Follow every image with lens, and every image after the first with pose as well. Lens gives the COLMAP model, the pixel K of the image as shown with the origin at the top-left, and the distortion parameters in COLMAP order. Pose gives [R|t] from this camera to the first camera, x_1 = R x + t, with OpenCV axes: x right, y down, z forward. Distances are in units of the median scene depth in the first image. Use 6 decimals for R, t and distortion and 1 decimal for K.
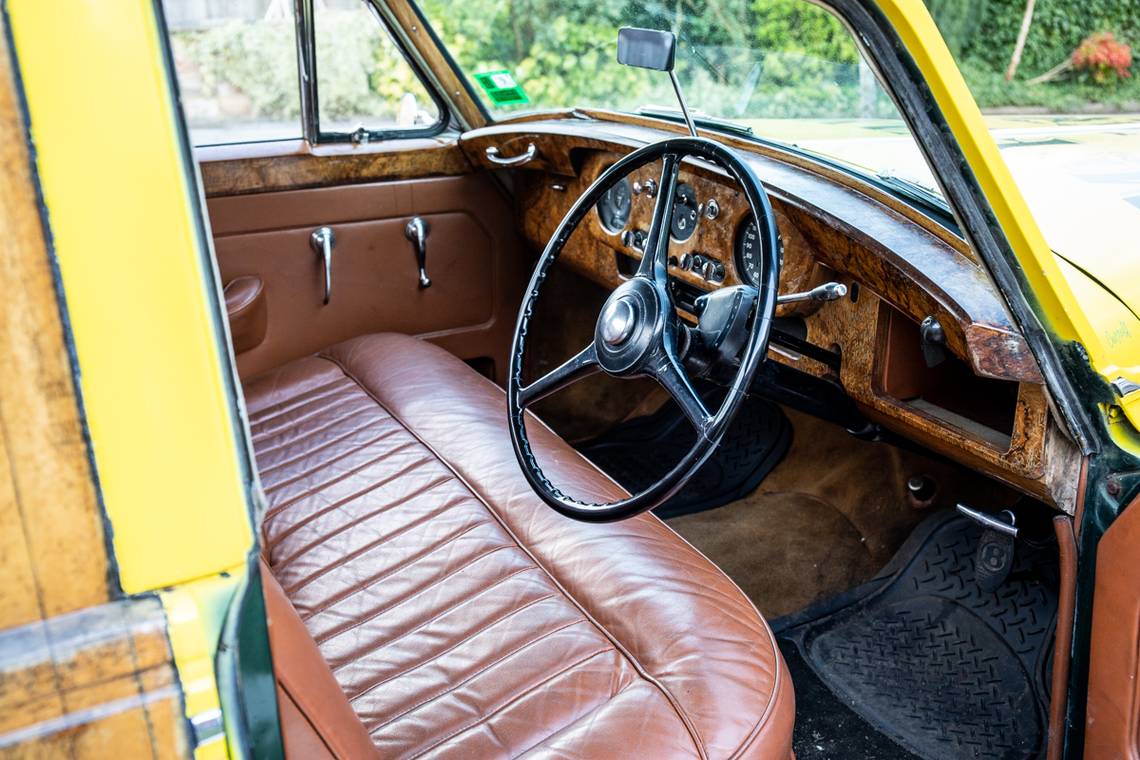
lens RADIAL K [[2701.7, 0, 570.0], [0, 2701.7, 380.0], [0, 0, 1]] dist [0.068066, 0.166583]
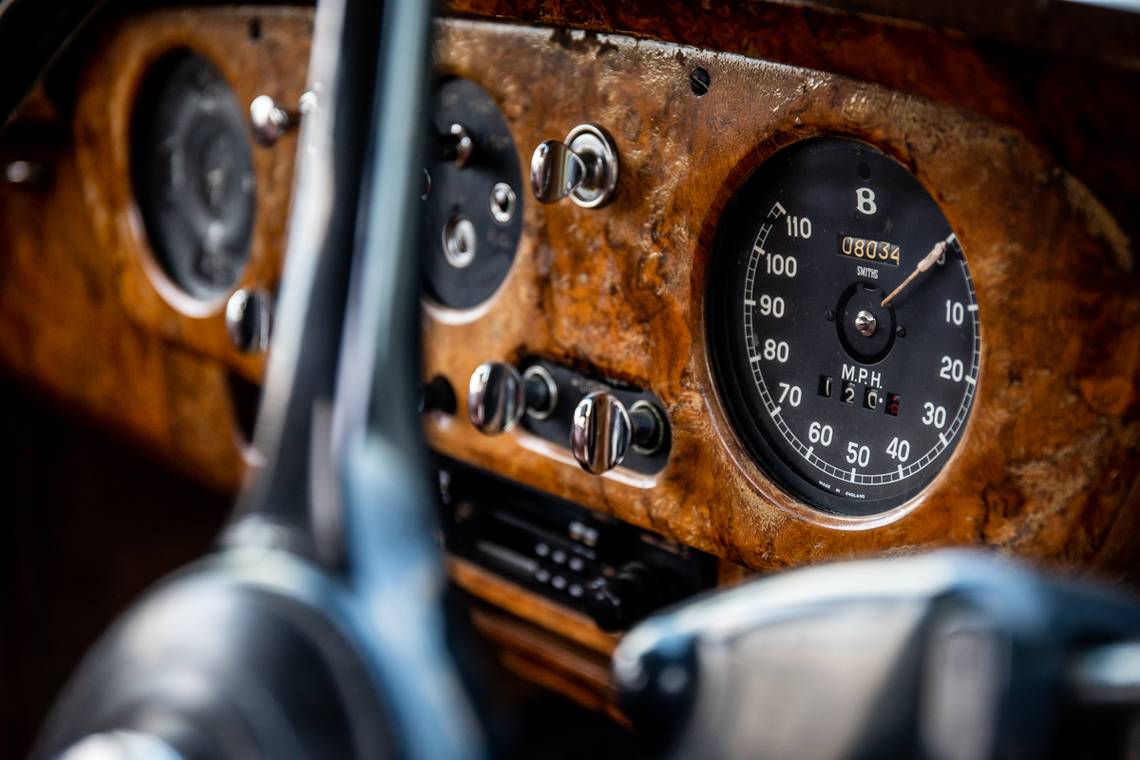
lens RADIAL K [[2701.7, 0, 570.0], [0, 2701.7, 380.0], [0, 0, 1]] dist [0.068066, 0.166583]
pose [[0.991275, -0.086822, 0.099176, 0.026100], [0.089860, 0.995600, -0.026580, -0.038328], [-0.096432, 0.035260, 0.994715, 0.762309]]
